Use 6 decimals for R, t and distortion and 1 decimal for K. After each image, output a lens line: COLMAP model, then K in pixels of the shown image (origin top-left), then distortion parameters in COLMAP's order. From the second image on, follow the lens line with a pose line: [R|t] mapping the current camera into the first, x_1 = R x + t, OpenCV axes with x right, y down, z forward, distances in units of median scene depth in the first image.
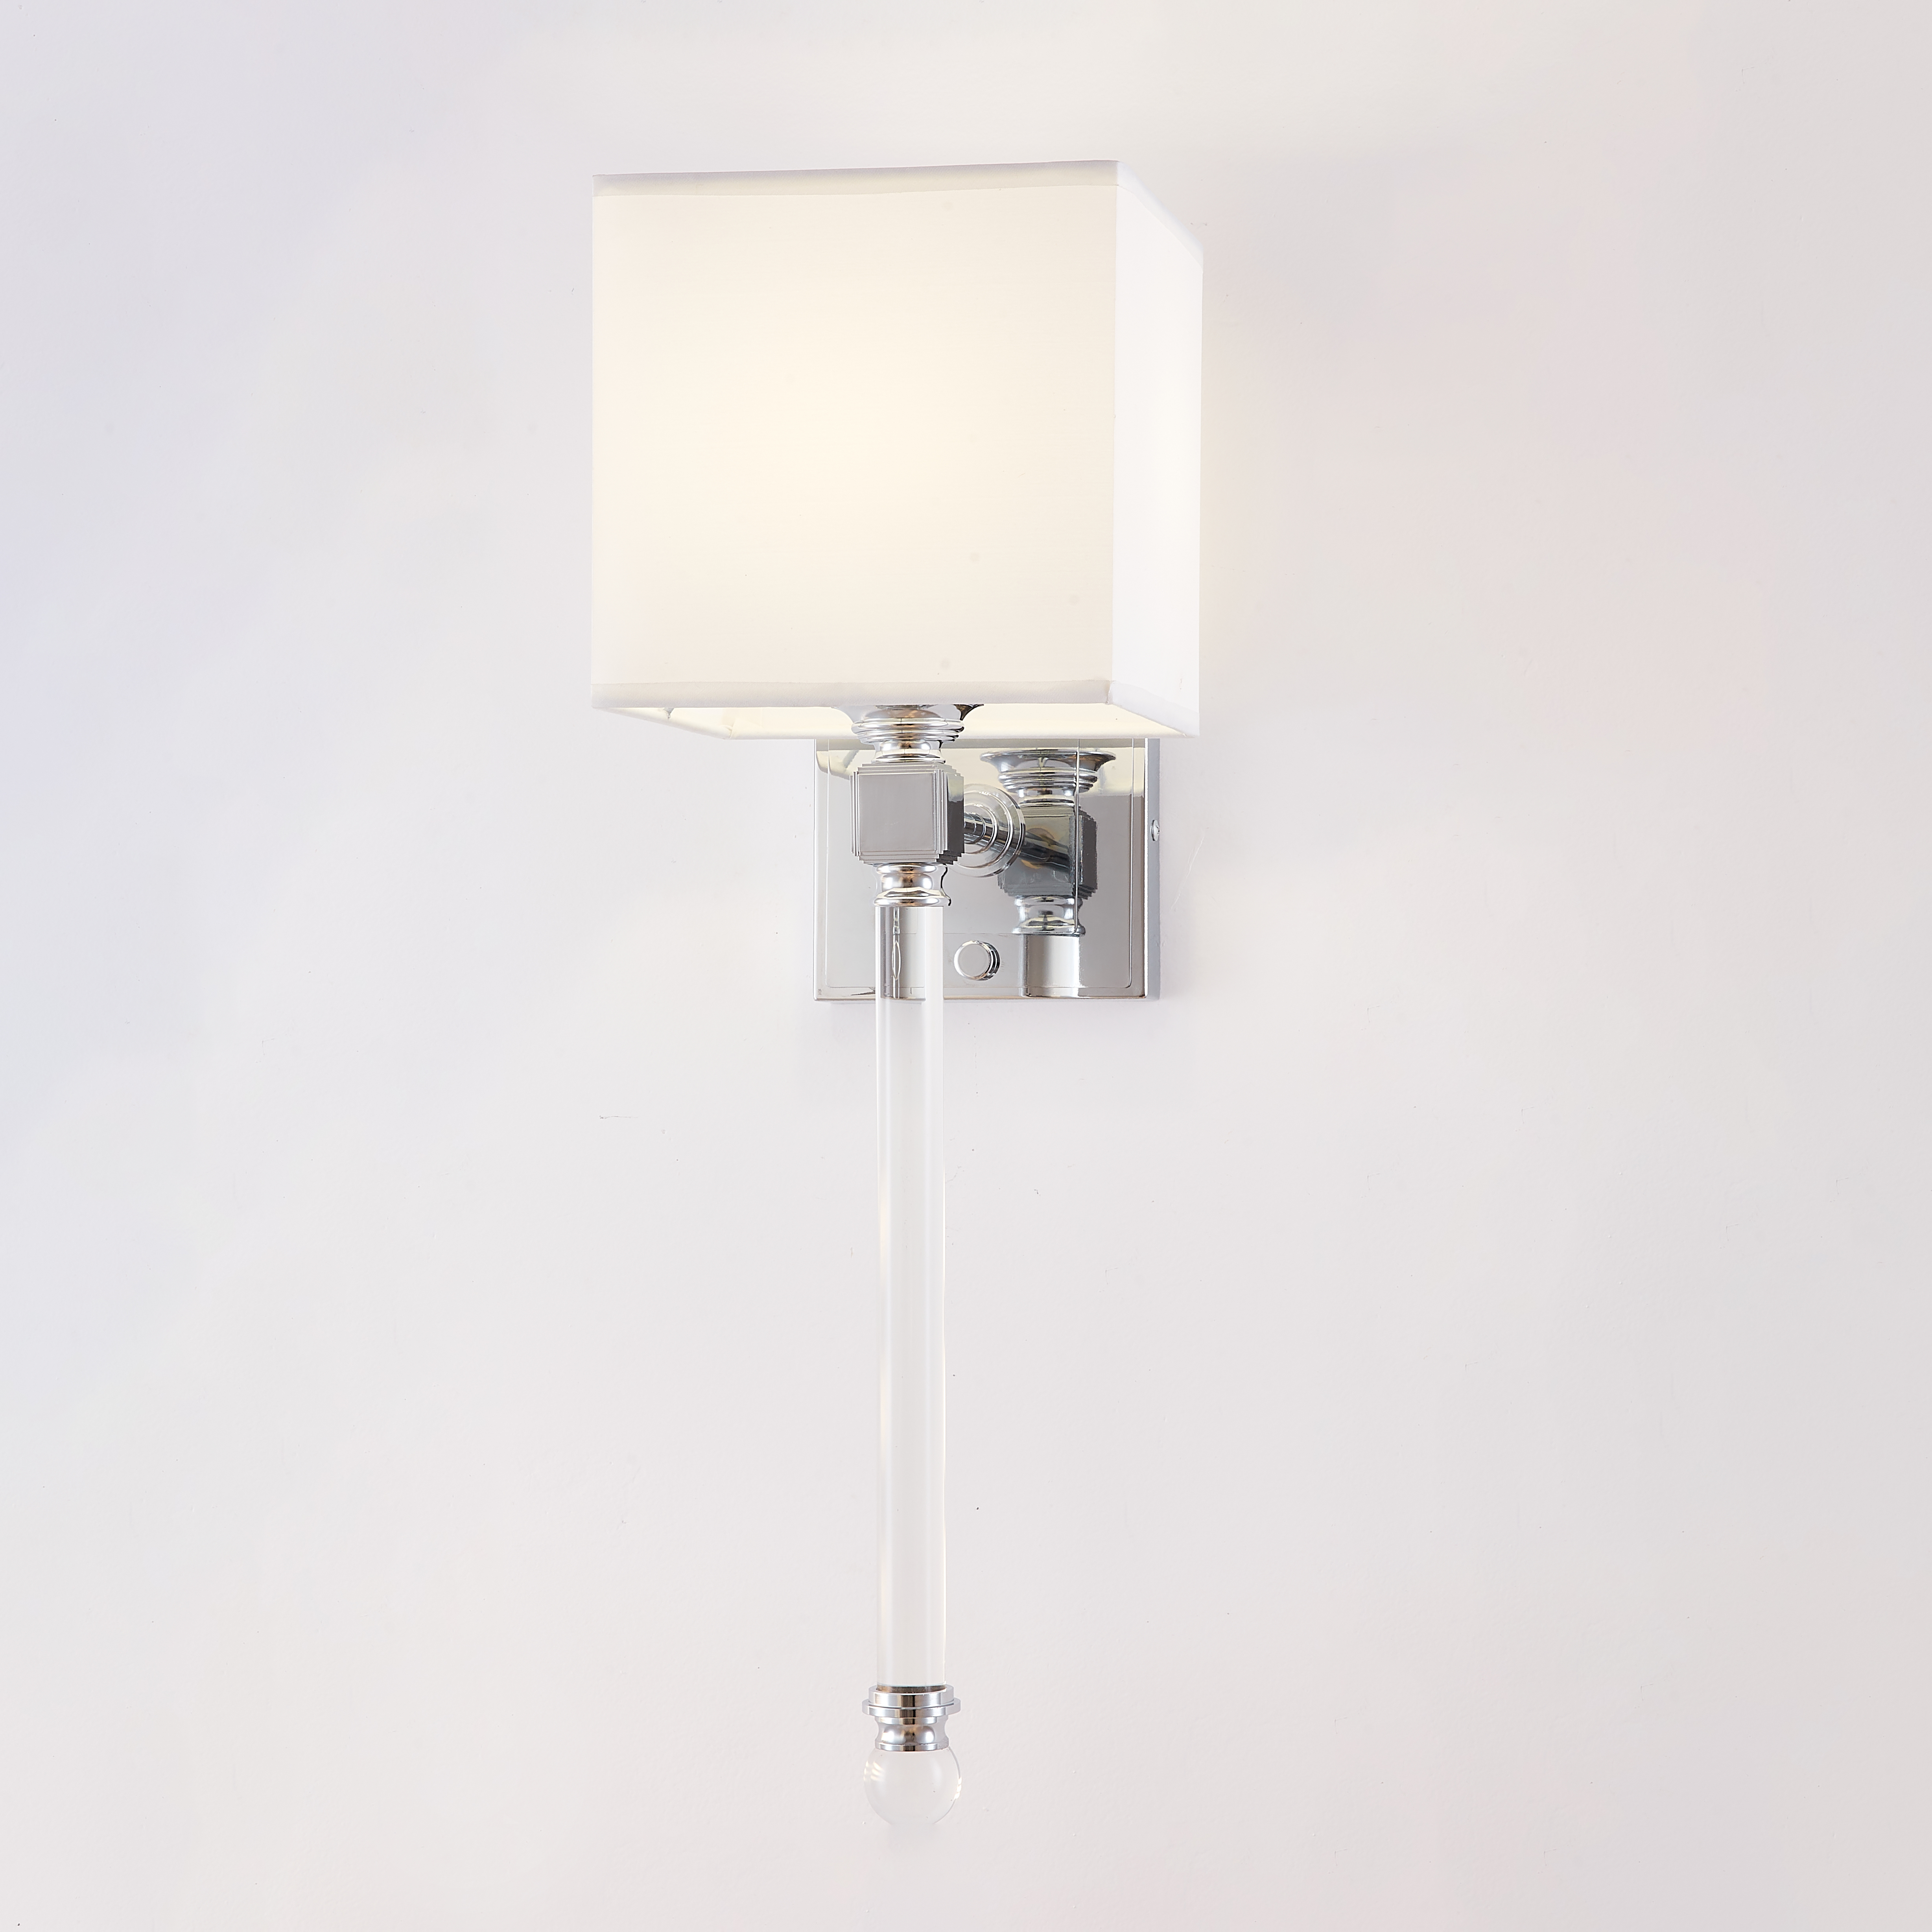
lens RADIAL K [[5654.4, 0, 966.0], [0, 5654.4, 966.0], [0, 0, 1]] dist [0.102449, 0.075291]
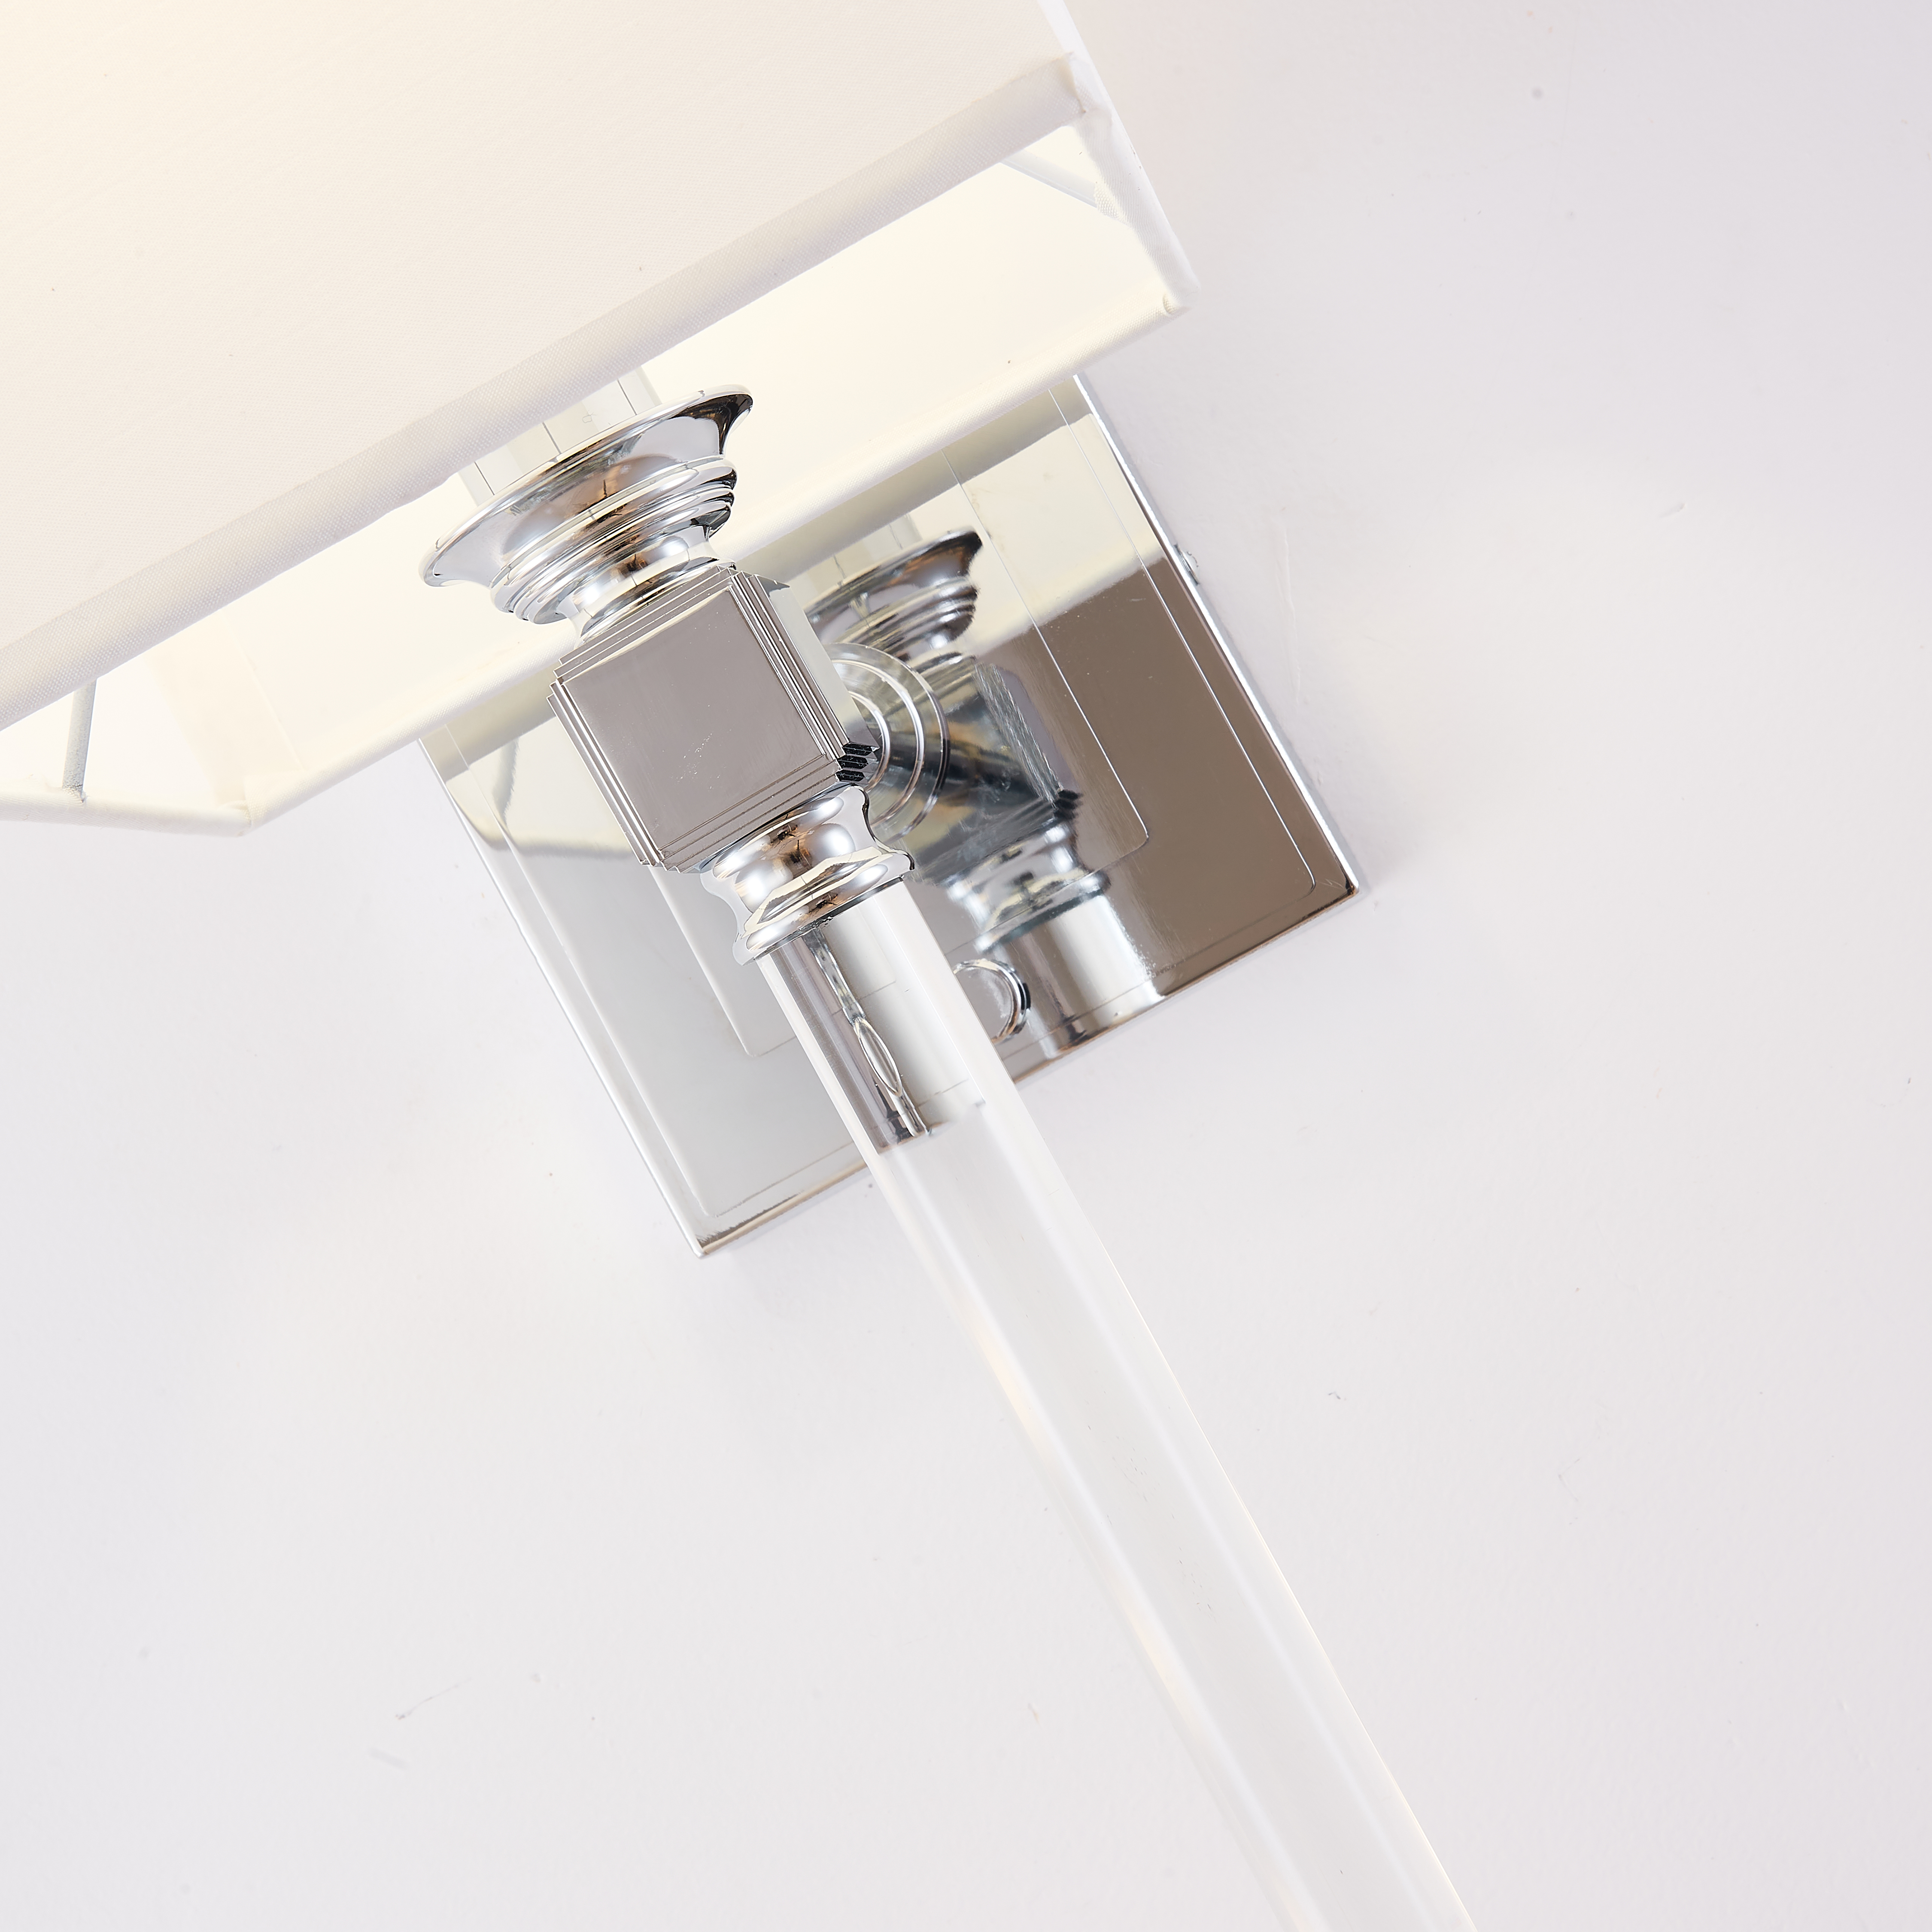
lens RADIAL K [[6364.4, 0, 901.8], [0, 6364.4, 967.0], [0, 0, 1]] dist [0.026120, 46.350390]
pose [[0.876288, -0.478399, 0.057048, -0.033195], [0.480331, 0.876693, -0.026291, 0.007281], [-0.037436, 0.050441, 0.998025, 0.544134]]
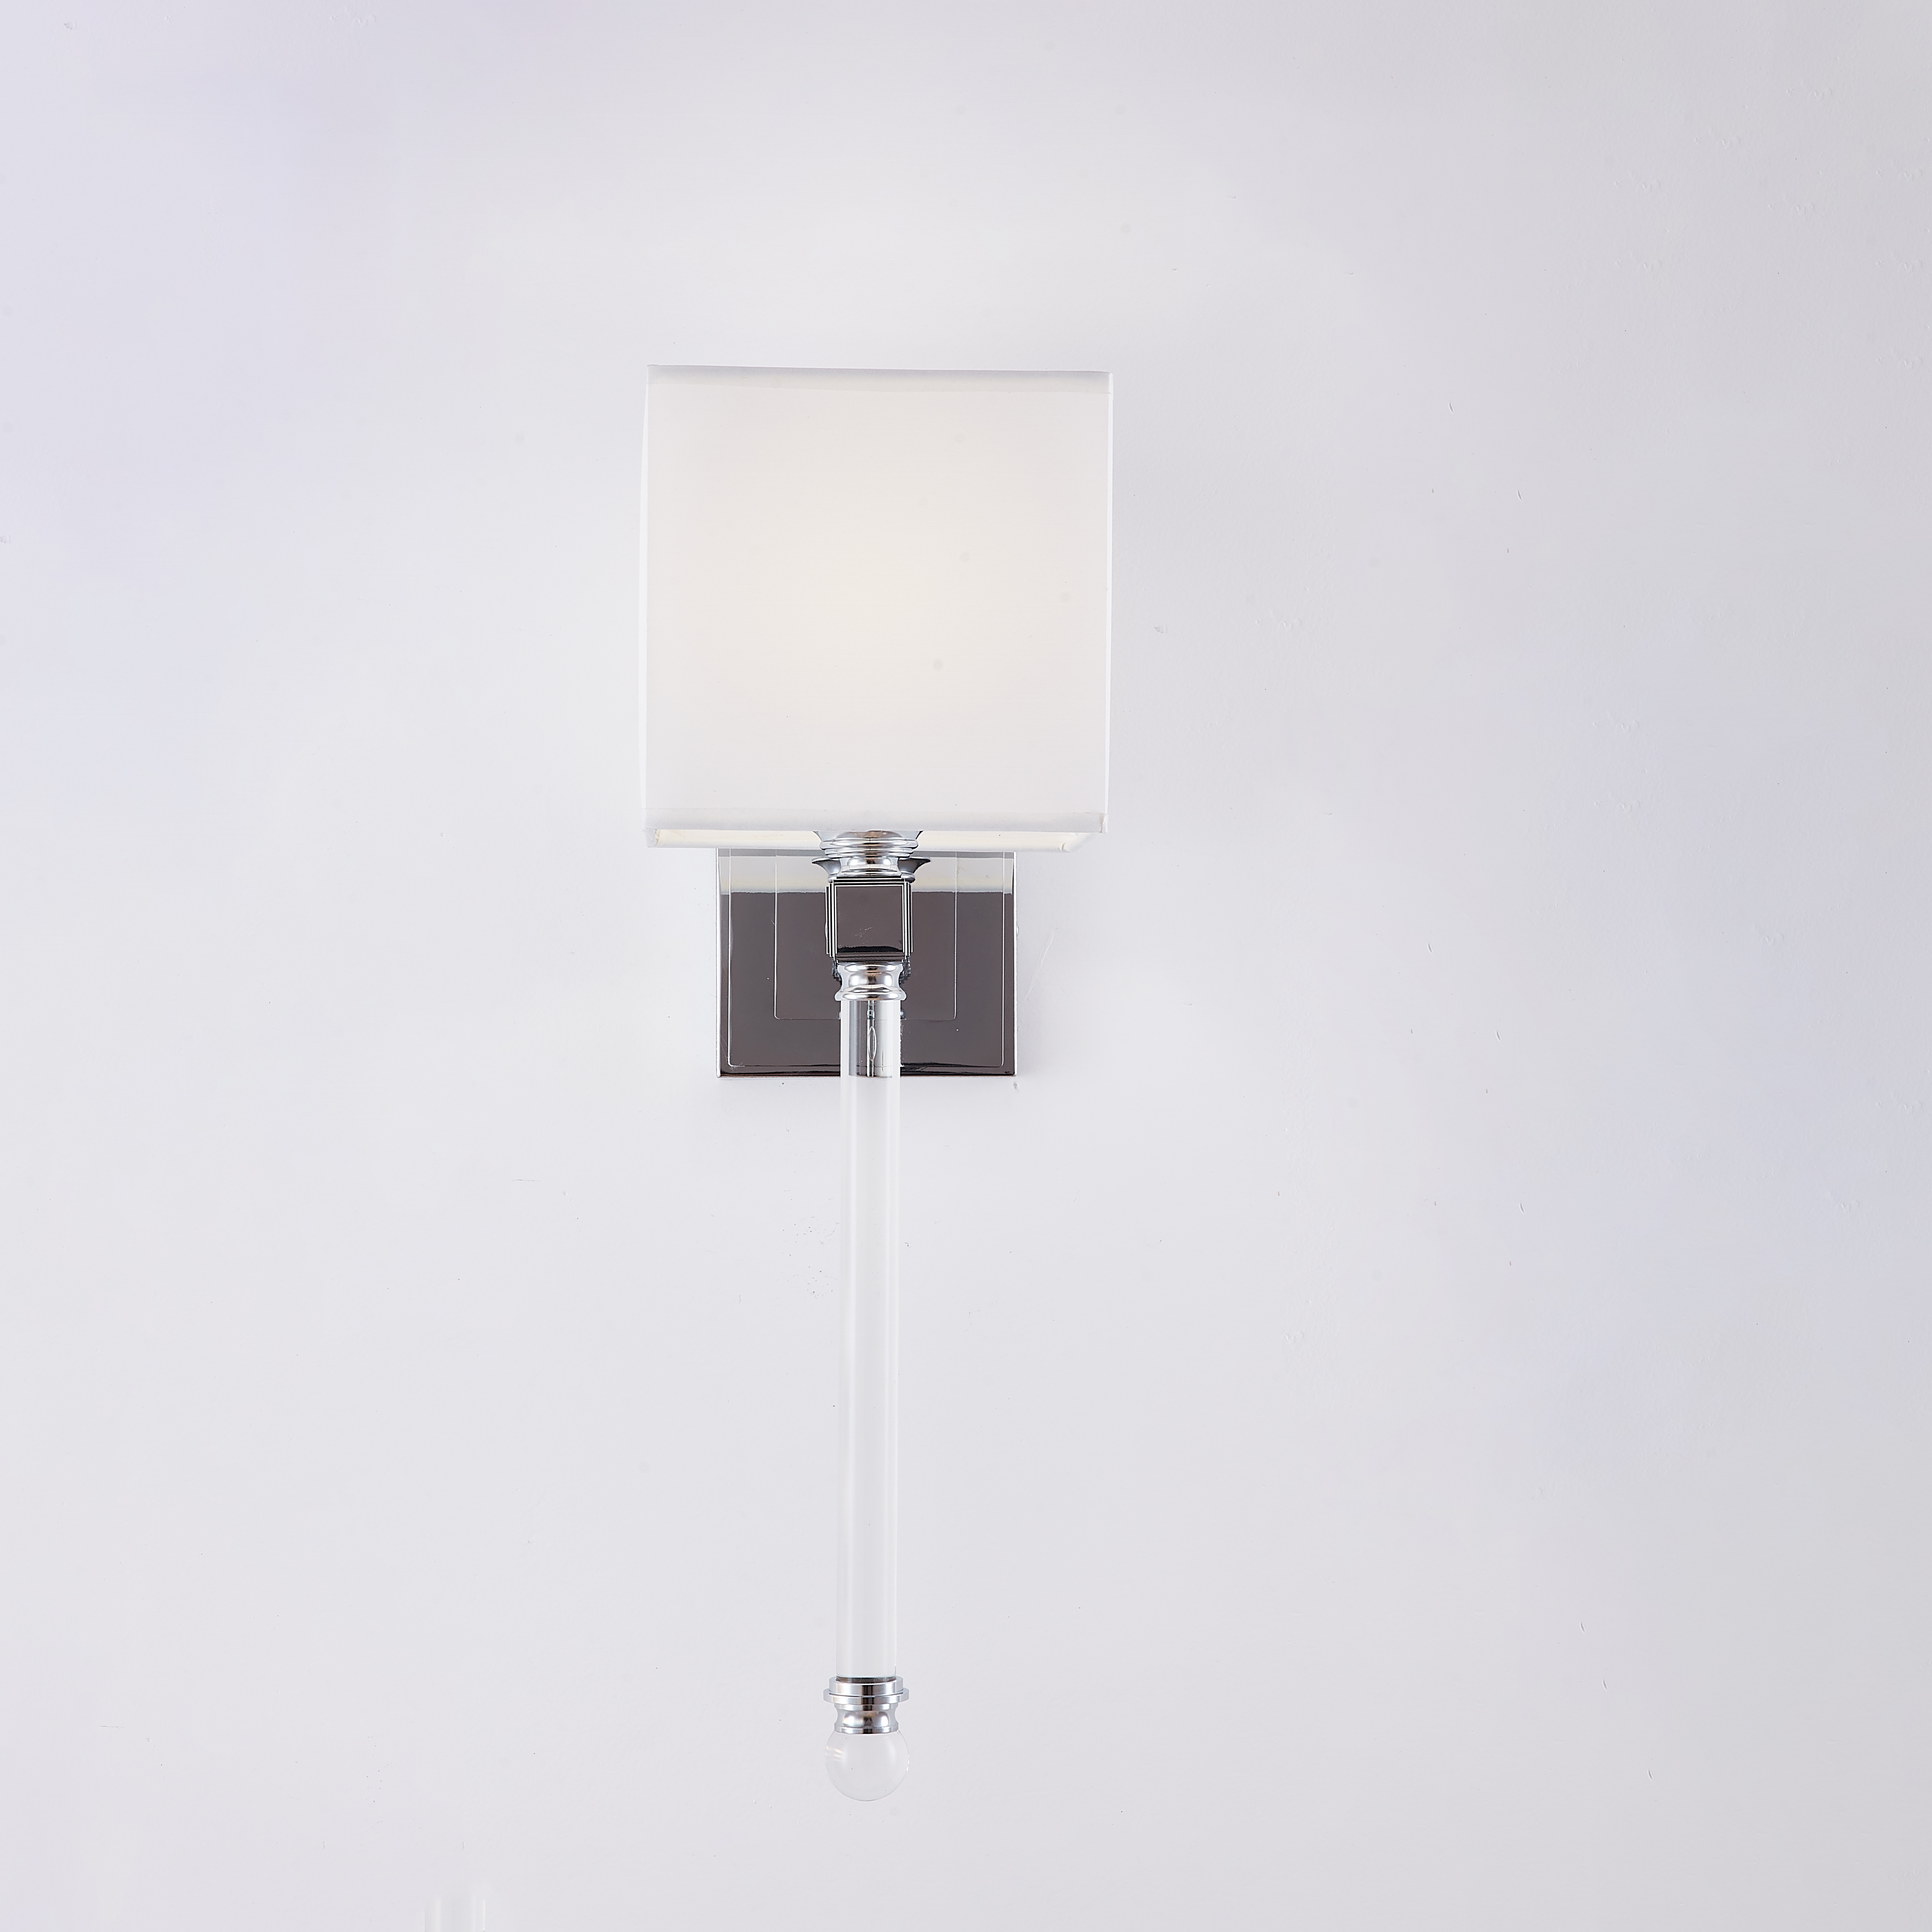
lens RADIAL K [[5654.4, 0, 966.0], [0, 5654.4, 966.0], [0, 0, 1]] dist [0.102449, 0.075291]
pose [[0.982653, 0.011982, 0.185065, -0.204549], [-0.010823, 0.999915, -0.007274, -0.009423], [-0.185137, 0.005145, 0.982699, -0.136850]]
